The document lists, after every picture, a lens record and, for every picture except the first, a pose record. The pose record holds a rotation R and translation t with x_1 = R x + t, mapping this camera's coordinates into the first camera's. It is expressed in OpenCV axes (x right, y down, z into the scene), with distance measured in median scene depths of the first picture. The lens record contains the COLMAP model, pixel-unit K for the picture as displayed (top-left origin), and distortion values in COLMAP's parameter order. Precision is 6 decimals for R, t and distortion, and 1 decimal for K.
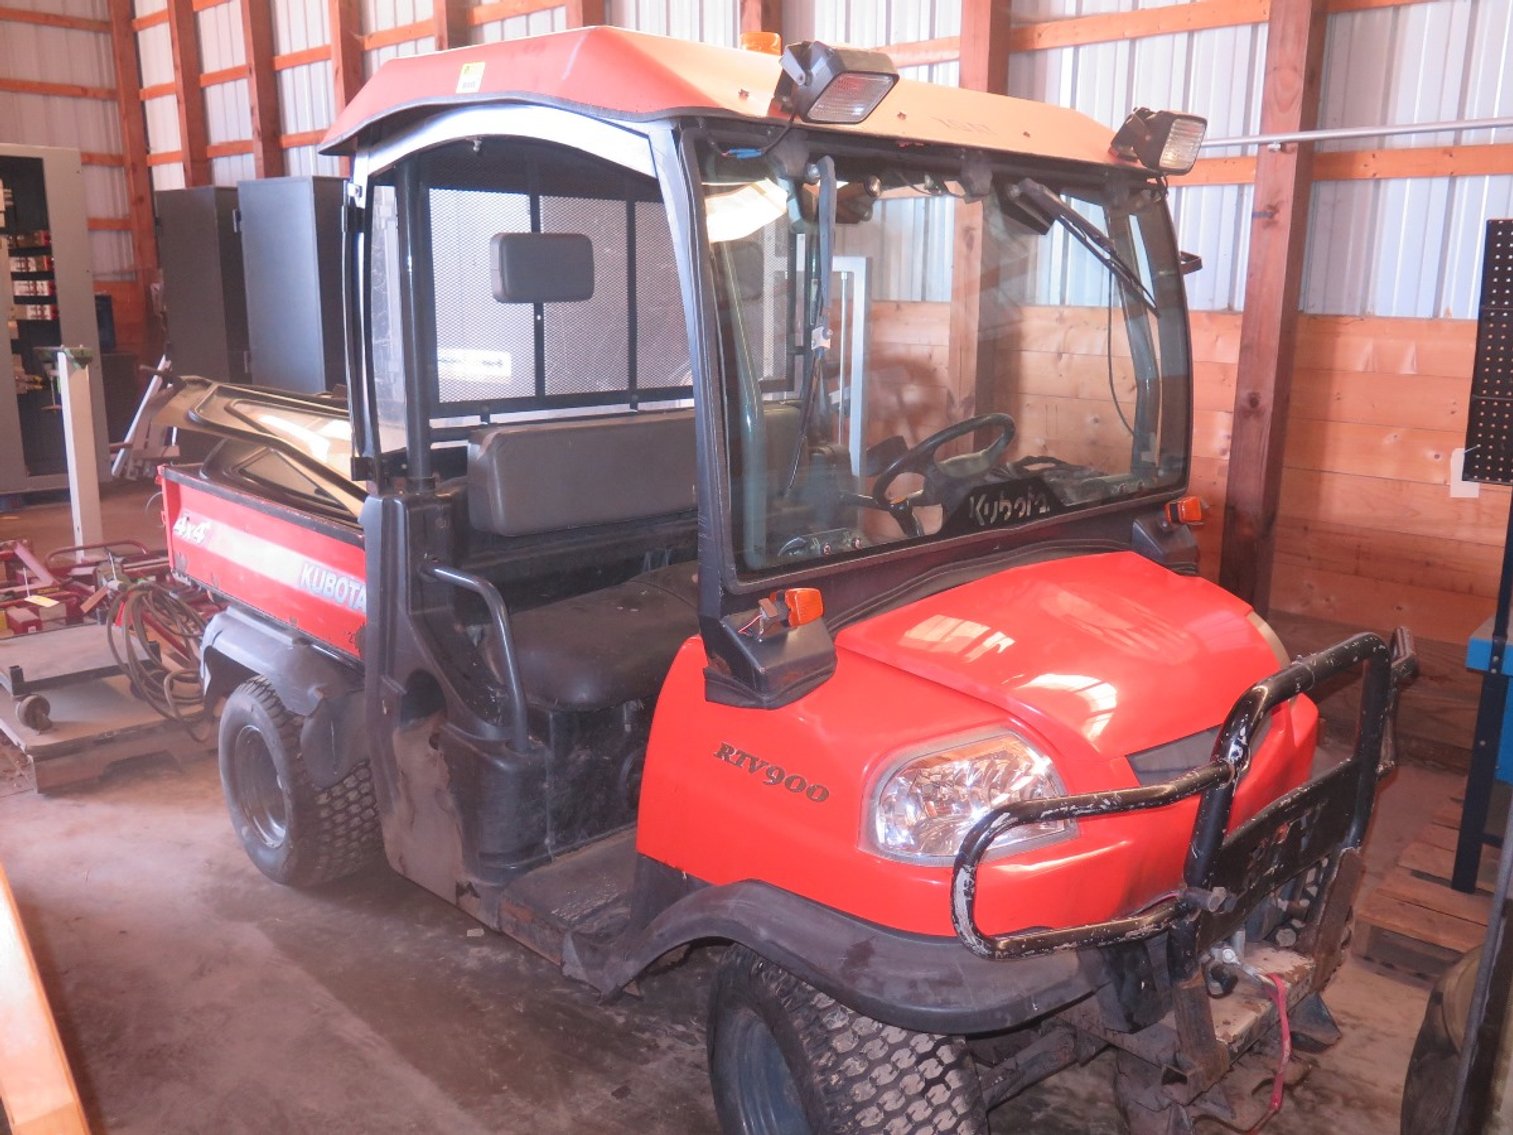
lens RADIAL K [[1254.4, 0, 756.5], [0, 1254.4, 567.5], [0, 0, 1]] dist [-0.014767, -0.001479]
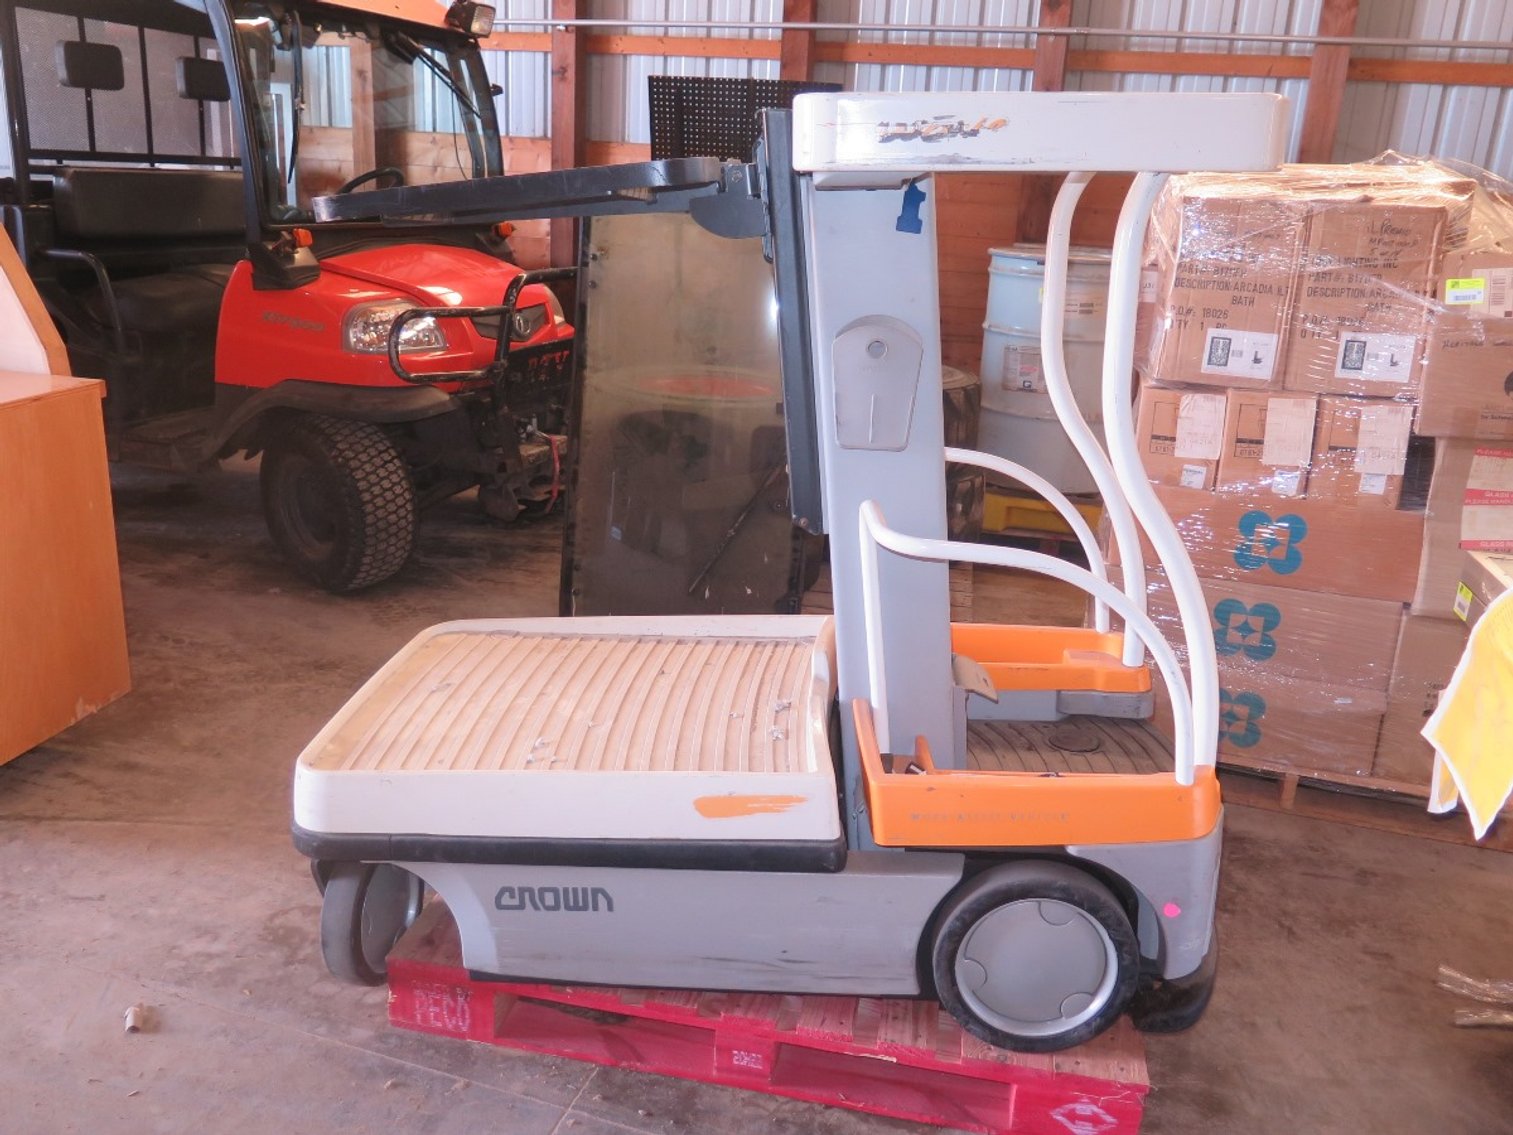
lens RADIAL K [[1302.9, 0, 756.5], [0, 1302.9, 567.5], [0, 0, 1]] dist [-0.003654, 0.005213]
pose [[0.898821, -0.089755, 0.429028, -0.175483], [0.056321, 0.994345, 0.090029, 0.283475], [-0.434683, -0.056756, 0.898793, -0.856763]]
